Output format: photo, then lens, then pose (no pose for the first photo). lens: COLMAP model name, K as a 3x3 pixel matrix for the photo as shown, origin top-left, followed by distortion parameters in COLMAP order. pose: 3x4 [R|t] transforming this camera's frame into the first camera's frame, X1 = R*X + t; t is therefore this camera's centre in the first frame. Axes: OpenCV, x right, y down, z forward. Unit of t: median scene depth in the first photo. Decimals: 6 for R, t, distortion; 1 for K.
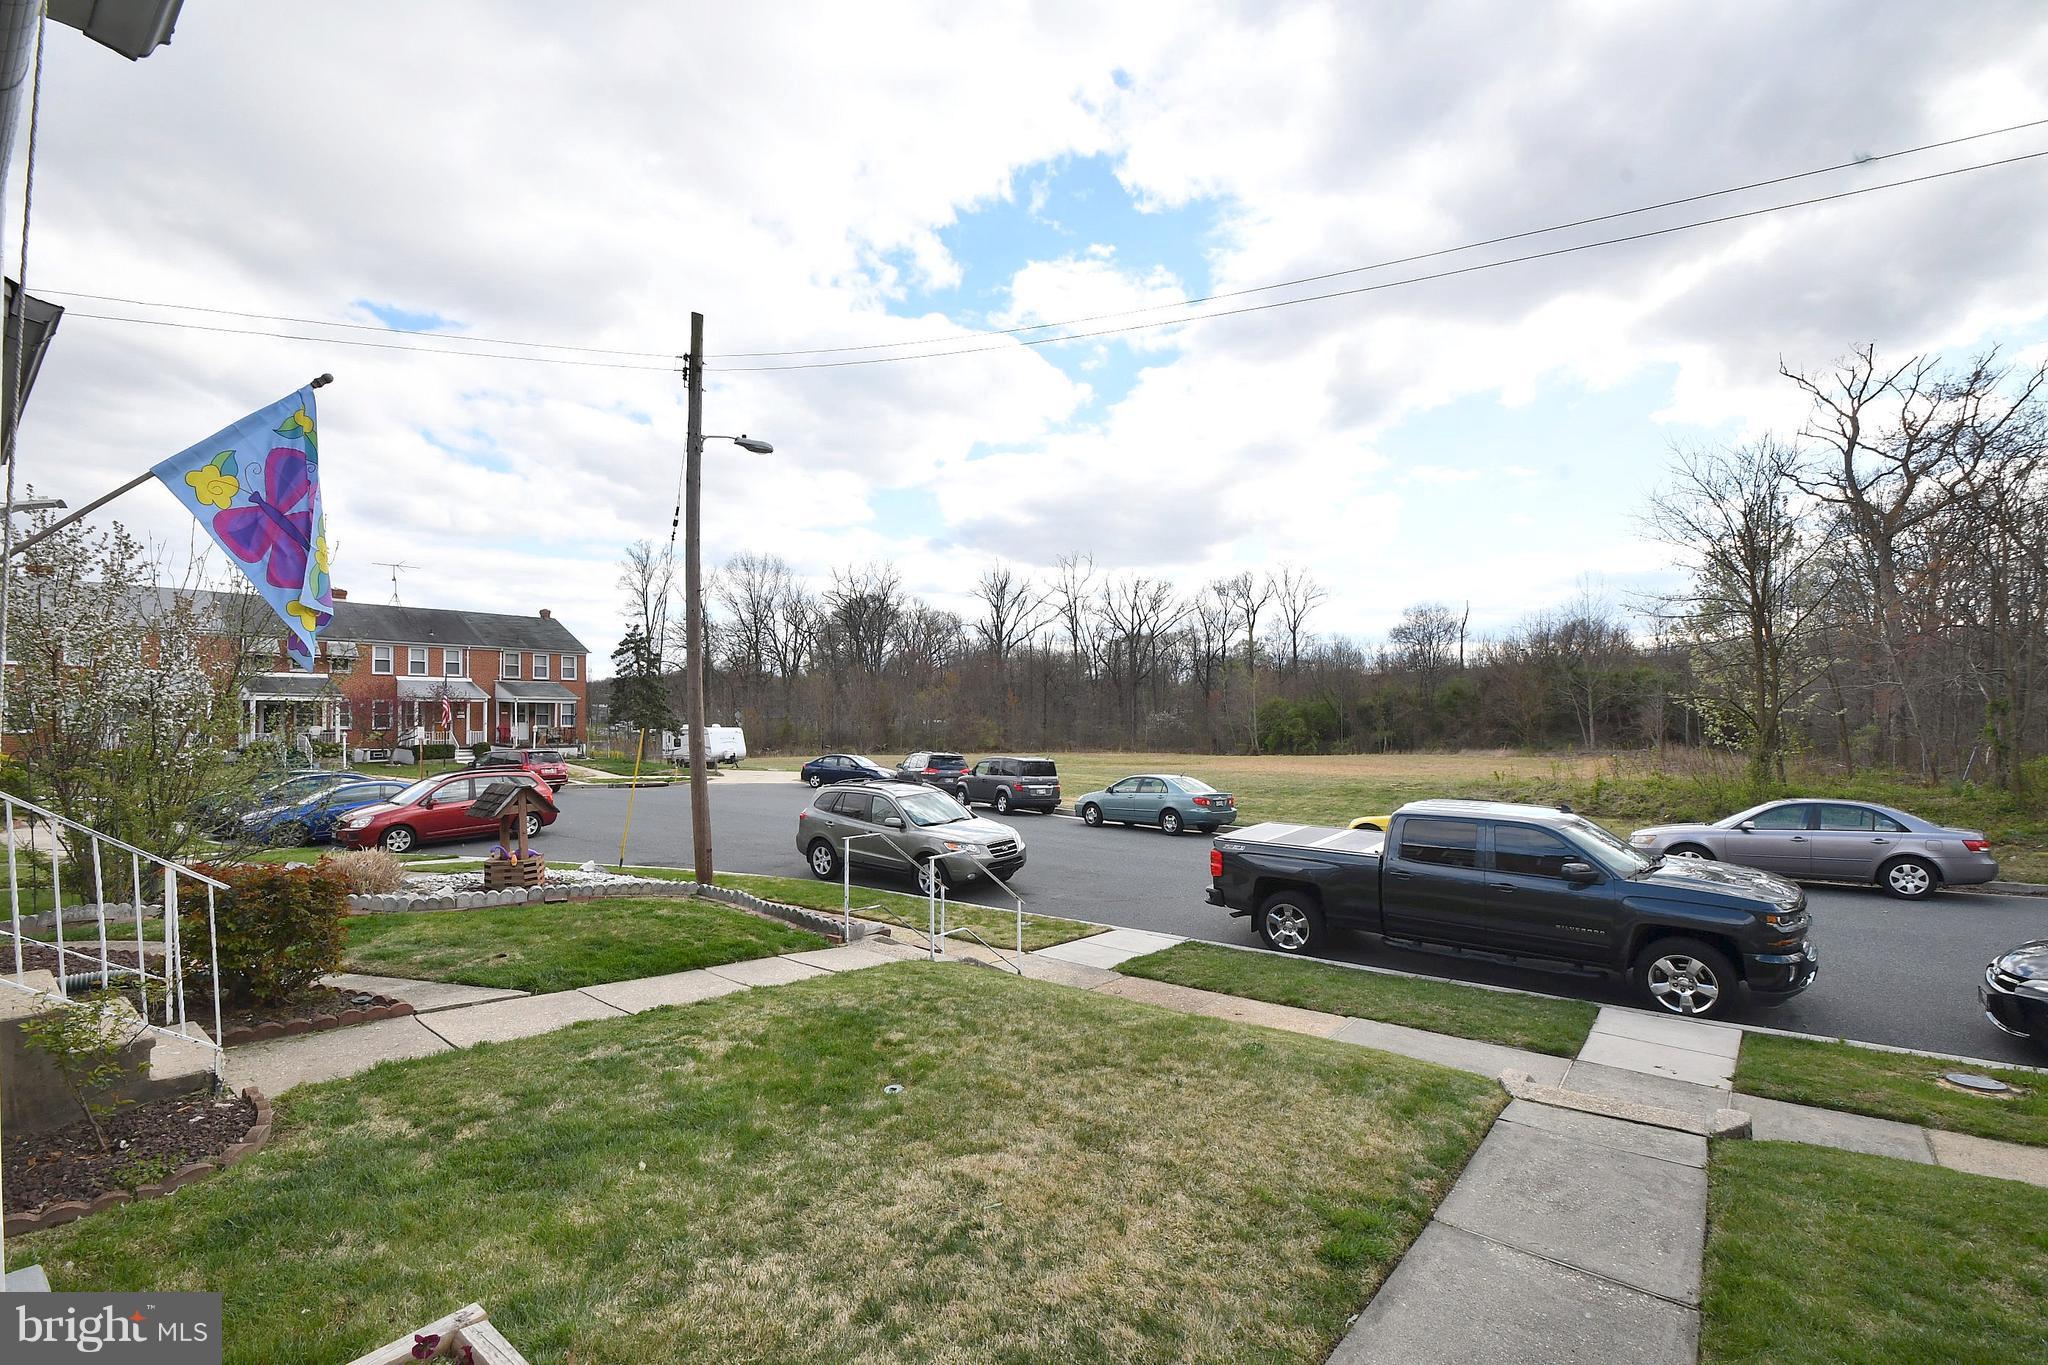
lens RADIAL K [[897.1, 0, 1003.9], [0, 897.1, 716.7], [0, 0, 1]] dist [0.018495, -0.018302]
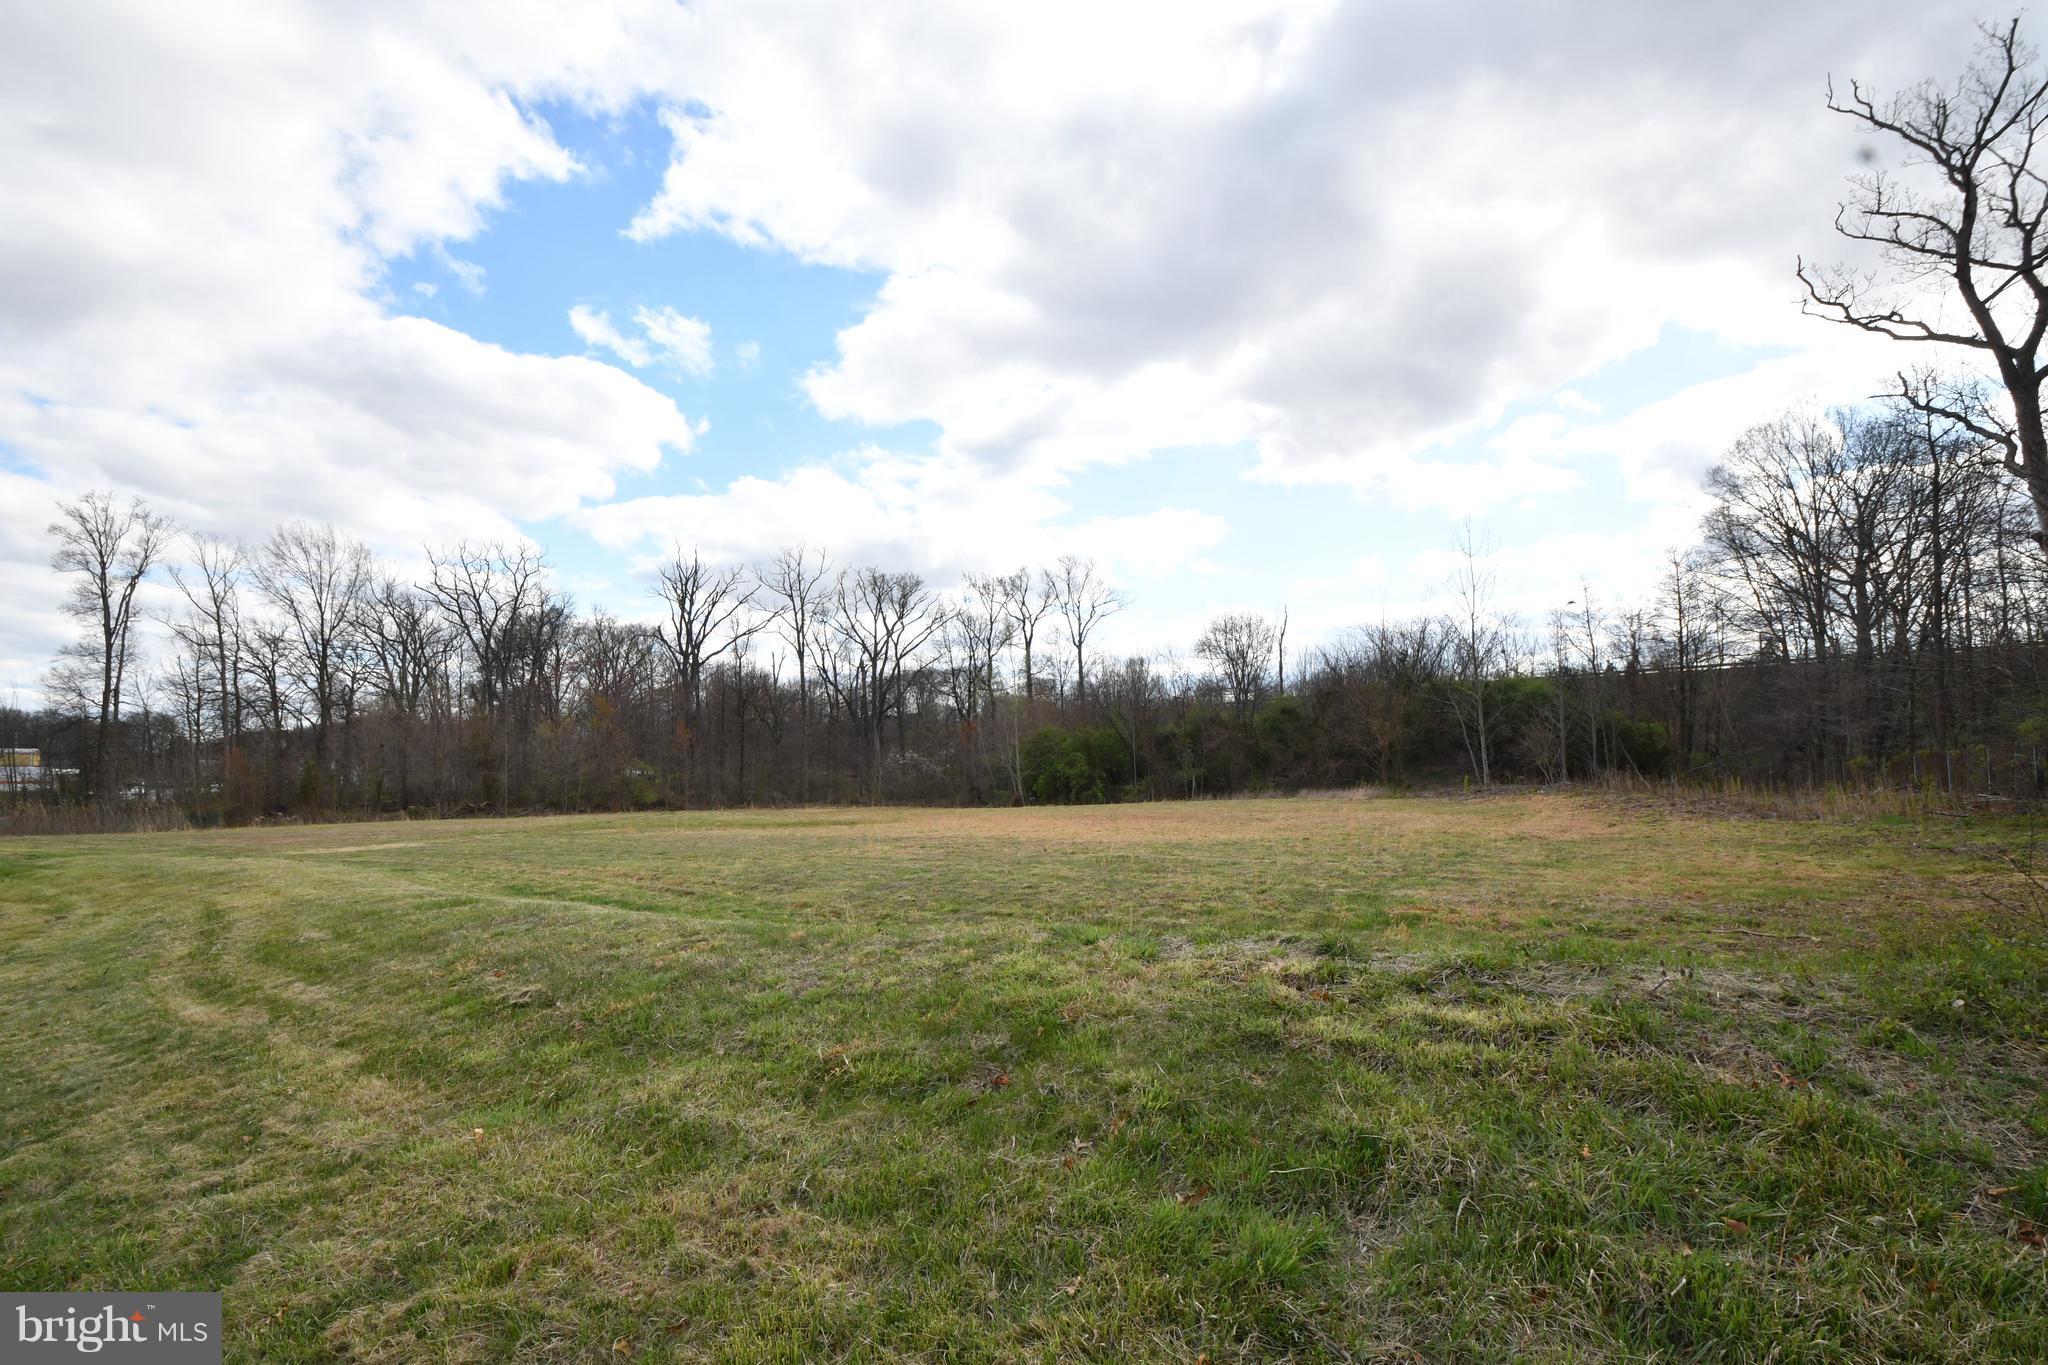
lens RADIAL K [[897.1, 0, 1003.9], [0, 897.1, 716.7], [0, 0, 1]] dist [0.018495, -0.018302]
pose [[0.980884, -0.001470, 0.194589, 0.125981], [0.013900, 0.997947, -0.062525, 0.015902], [-0.194098, 0.064034, 0.978890, 0.299913]]
